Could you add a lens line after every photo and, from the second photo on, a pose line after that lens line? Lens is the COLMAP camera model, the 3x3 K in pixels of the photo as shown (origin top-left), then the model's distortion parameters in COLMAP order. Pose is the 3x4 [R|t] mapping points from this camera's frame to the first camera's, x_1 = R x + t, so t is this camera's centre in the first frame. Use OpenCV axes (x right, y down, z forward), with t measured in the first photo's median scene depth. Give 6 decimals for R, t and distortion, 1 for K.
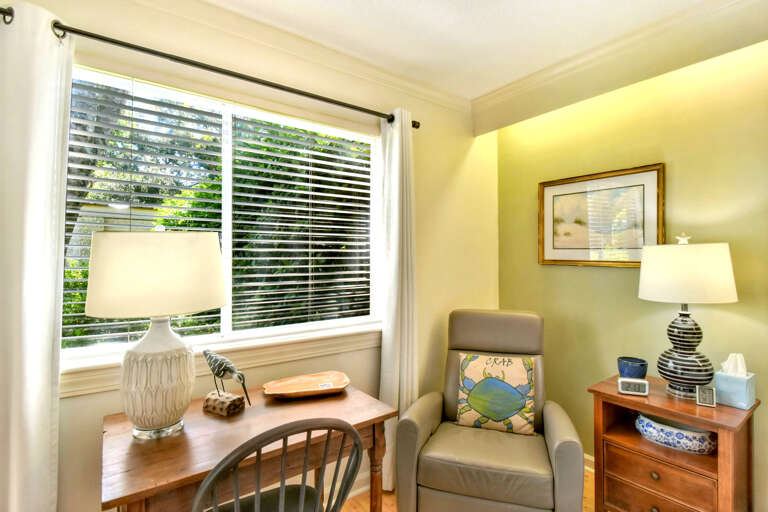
lens RADIAL K [[367.4, 0, 384.0], [0, 367.4, 256.0], [0, 0, 1]] dist [-0.000558, -0.000472]
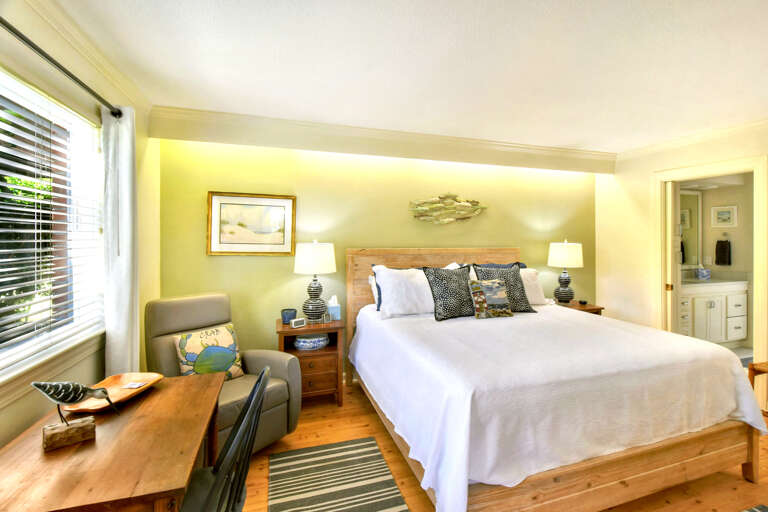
lens RADIAL K [[344.4, 0, 386.3], [0, 344.4, 250.9], [0, 0, 1]] dist [-0.003794, -0.000204]
pose [[0.358376, -0.022718, 0.933301, -0.590026], [-0.005677, 0.999632, 0.026513, -0.035215], [-0.933560, -0.014800, 0.358116, 0.000622]]
